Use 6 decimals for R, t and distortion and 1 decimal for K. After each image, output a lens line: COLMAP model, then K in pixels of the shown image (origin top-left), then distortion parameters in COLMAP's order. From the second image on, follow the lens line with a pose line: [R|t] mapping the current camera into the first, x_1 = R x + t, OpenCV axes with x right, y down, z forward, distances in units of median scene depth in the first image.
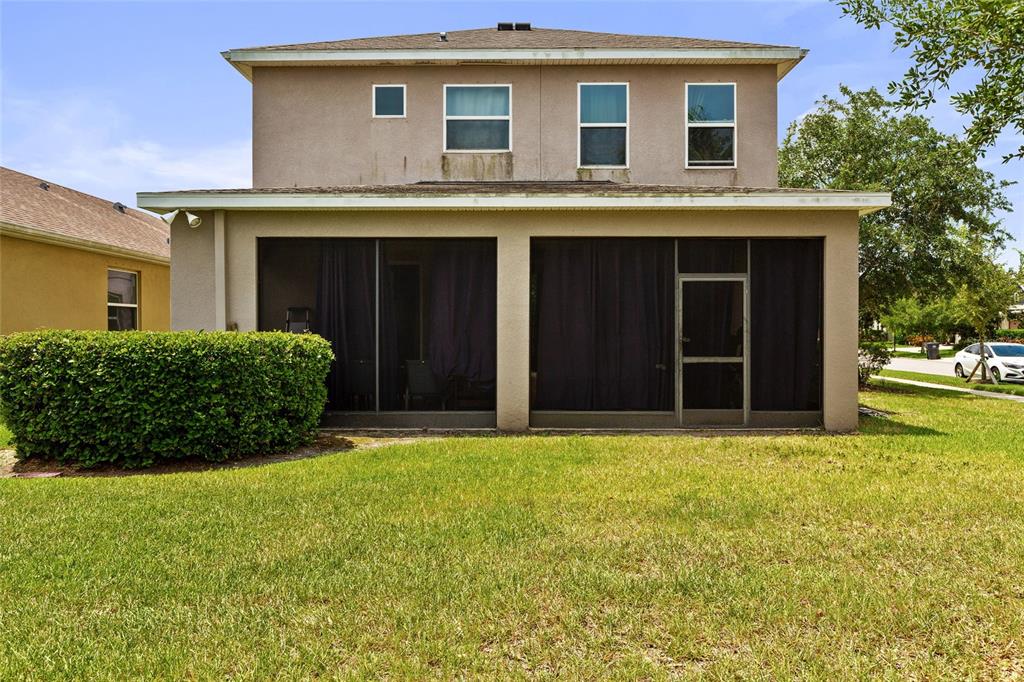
lens RADIAL K [[741.4, 0, 507.7], [0, 741.4, 340.9], [0, 0, 1]] dist [0.012797, -0.000119]
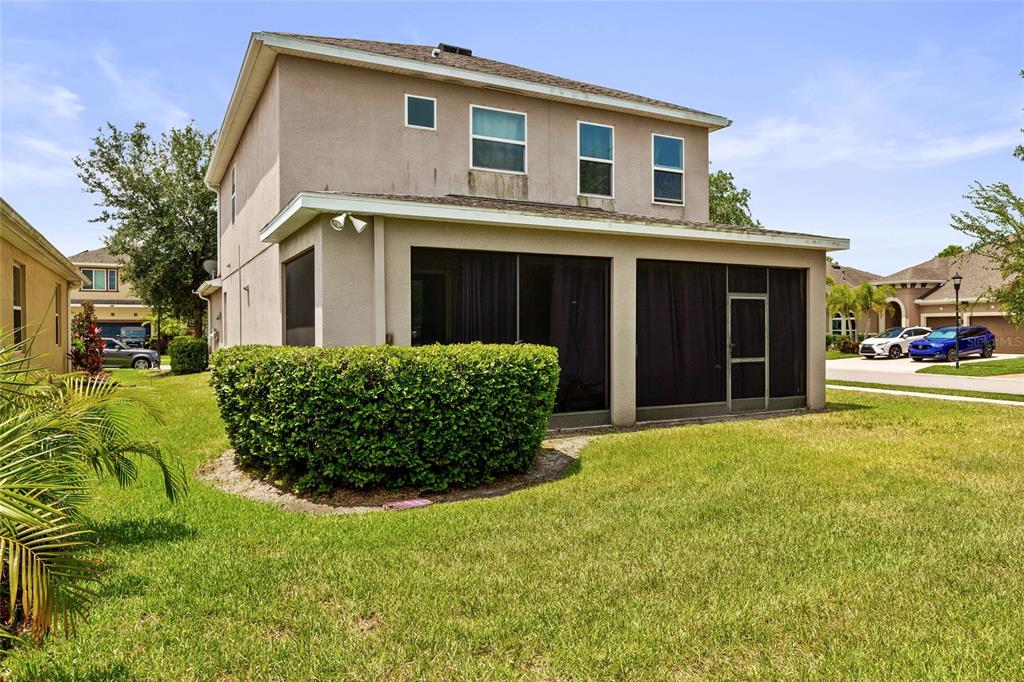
lens RADIAL K [[705.8, 0, 516.1], [0, 705.8, 340.5], [0, 0, 1]] dist [0.018574, 0.000771]
pose [[0.876842, -0.011295, 0.480647, -0.516927], [0.011172, 0.999933, 0.003117, -0.013010], [-0.480650, 0.002637, 0.876909, 0.091846]]
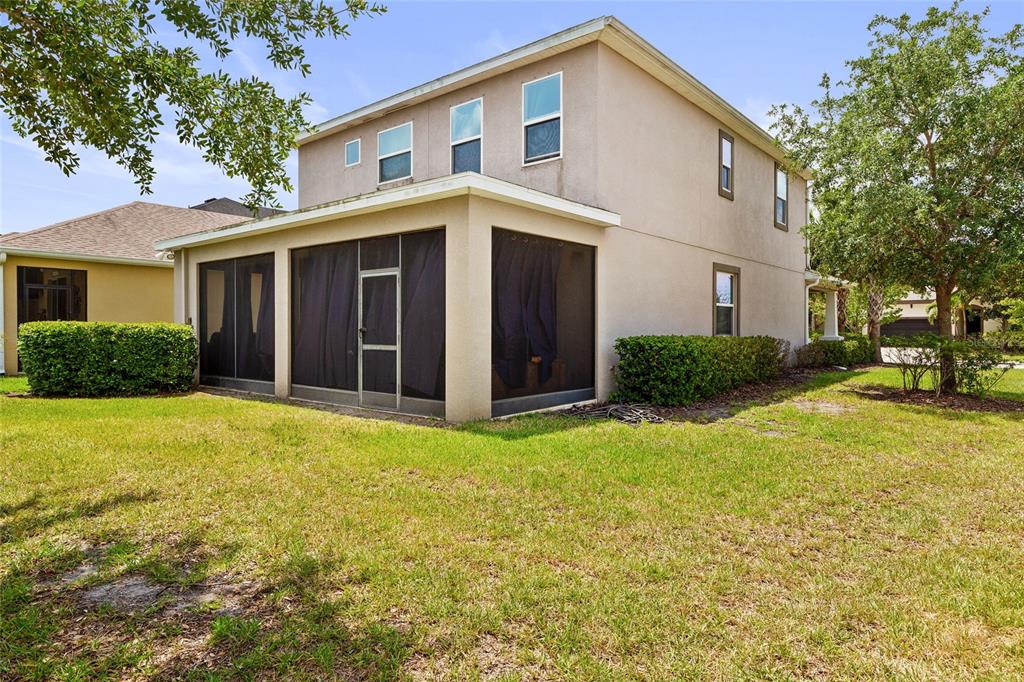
lens RADIAL K [[601.4, 0, 516.4], [0, 601.4, 333.6], [0, 0, 1]] dist [0.024153, 0.000009]
pose [[0.772194, 0.007626, -0.635341, 0.775094], [-0.009486, 0.999955, 0.000474, 0.002027], [0.635316, 0.005661, 0.772232, 0.343003]]
